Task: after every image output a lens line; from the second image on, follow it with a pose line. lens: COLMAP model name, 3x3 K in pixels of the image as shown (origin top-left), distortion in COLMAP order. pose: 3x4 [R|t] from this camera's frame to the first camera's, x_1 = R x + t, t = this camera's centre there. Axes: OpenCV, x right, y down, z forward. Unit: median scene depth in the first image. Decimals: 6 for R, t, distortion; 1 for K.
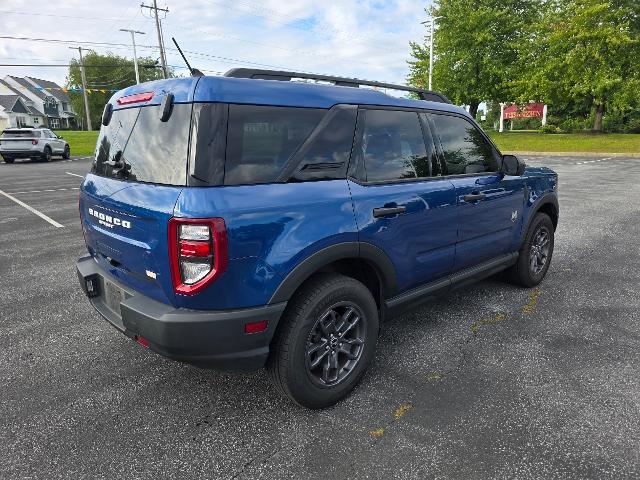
lens RADIAL K [[461.8, 0, 320.0], [0, 461.8, 240.0], [0, 0, 1]] dist [-0.000167, 0.001157]
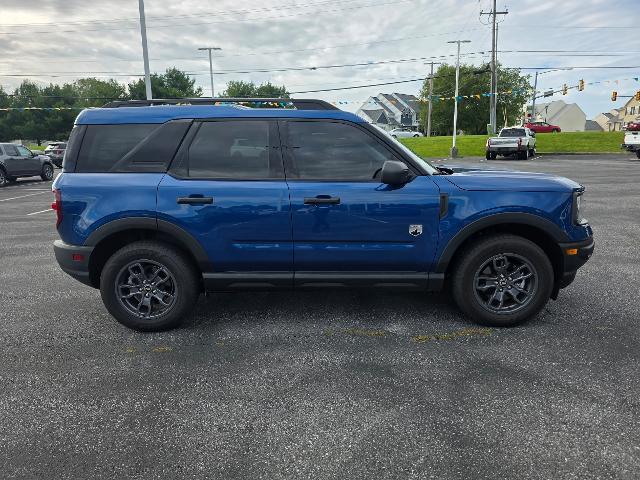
lens RADIAL K [[485.0, 0, 320.0], [0, 485.0, 240.0], [0, 0, 1]] dist [-0.000962, -0.000494]
pose [[0.673911, 0.131505, -0.727014, 0.191441], [-0.145819, 0.988350, 0.043609, -0.008776], [0.724279, 0.076624, 0.685236, 0.046113]]
